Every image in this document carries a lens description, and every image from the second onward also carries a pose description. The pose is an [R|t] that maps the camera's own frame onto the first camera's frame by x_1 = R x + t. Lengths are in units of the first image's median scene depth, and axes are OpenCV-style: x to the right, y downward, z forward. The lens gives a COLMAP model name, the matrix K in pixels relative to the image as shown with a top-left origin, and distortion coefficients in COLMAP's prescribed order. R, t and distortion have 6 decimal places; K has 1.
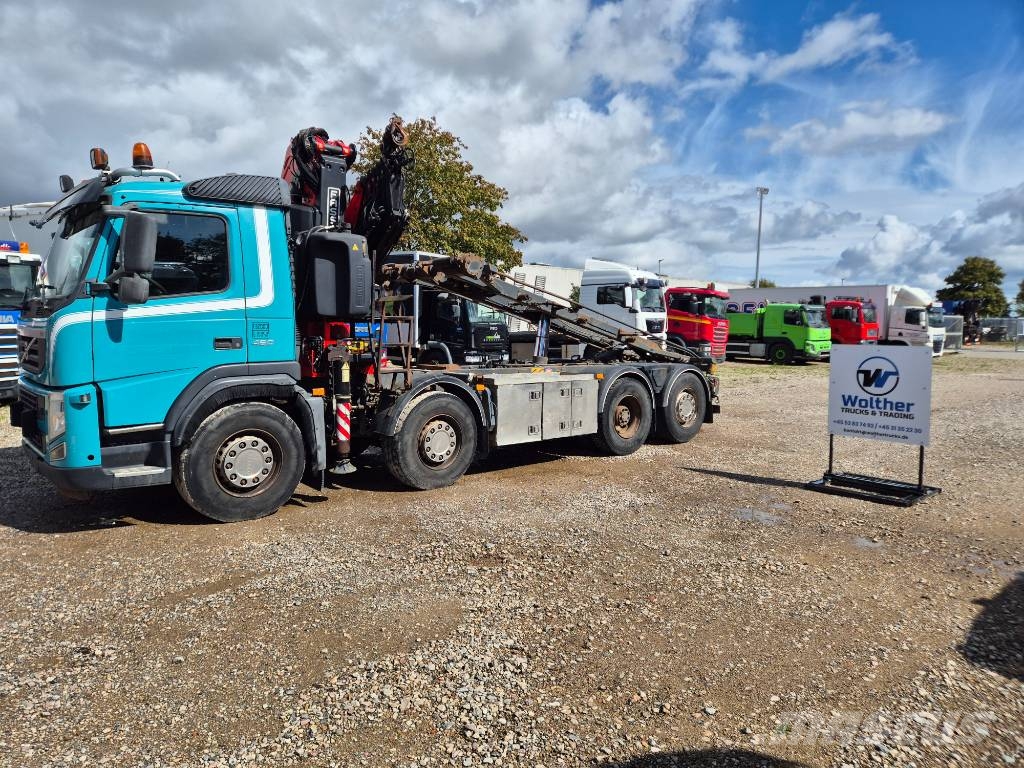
lens RADIAL K [[679.3, 0, 512.0], [0, 679.3, 384.0], [0, 0, 1]] dist [0.078981, -0.068974]
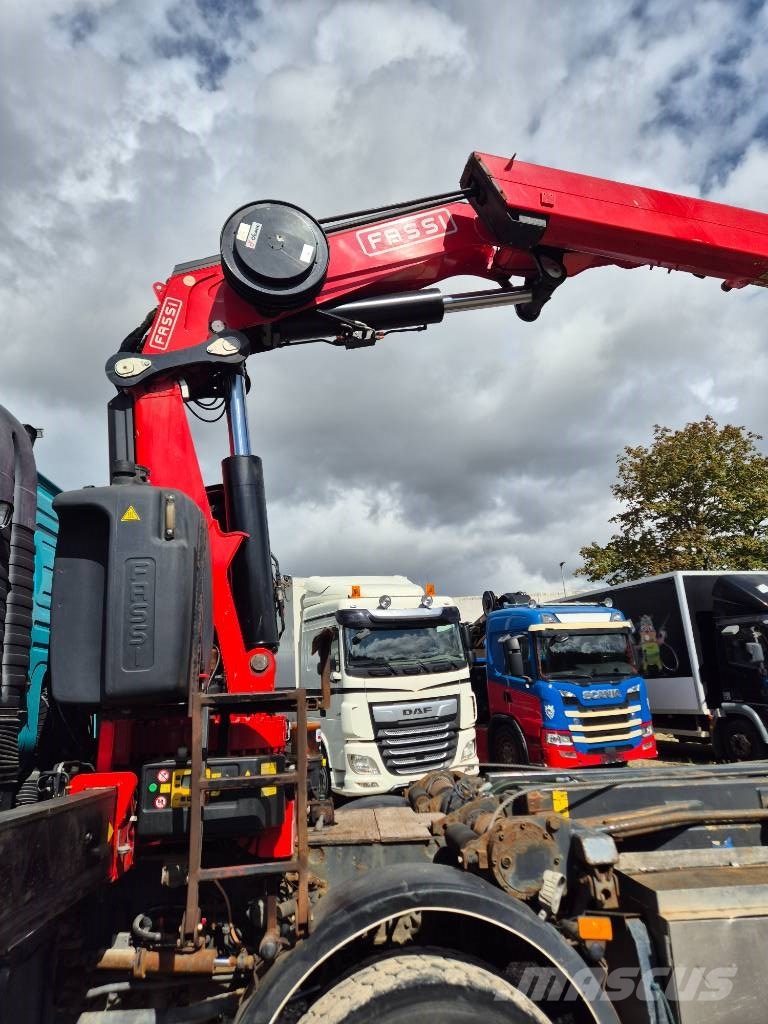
lens RADIAL K [[681.7, 0, 384.0], [0, 681.7, 512.0], [0, 0, 1]] dist [0.068704, -0.056585]
pose [[0.792772, -0.221755, -0.567748, 0.099206], [0.029964, 0.944522, -0.327078, -0.075781], [0.608782, 0.242286, 0.755435, 0.682901]]
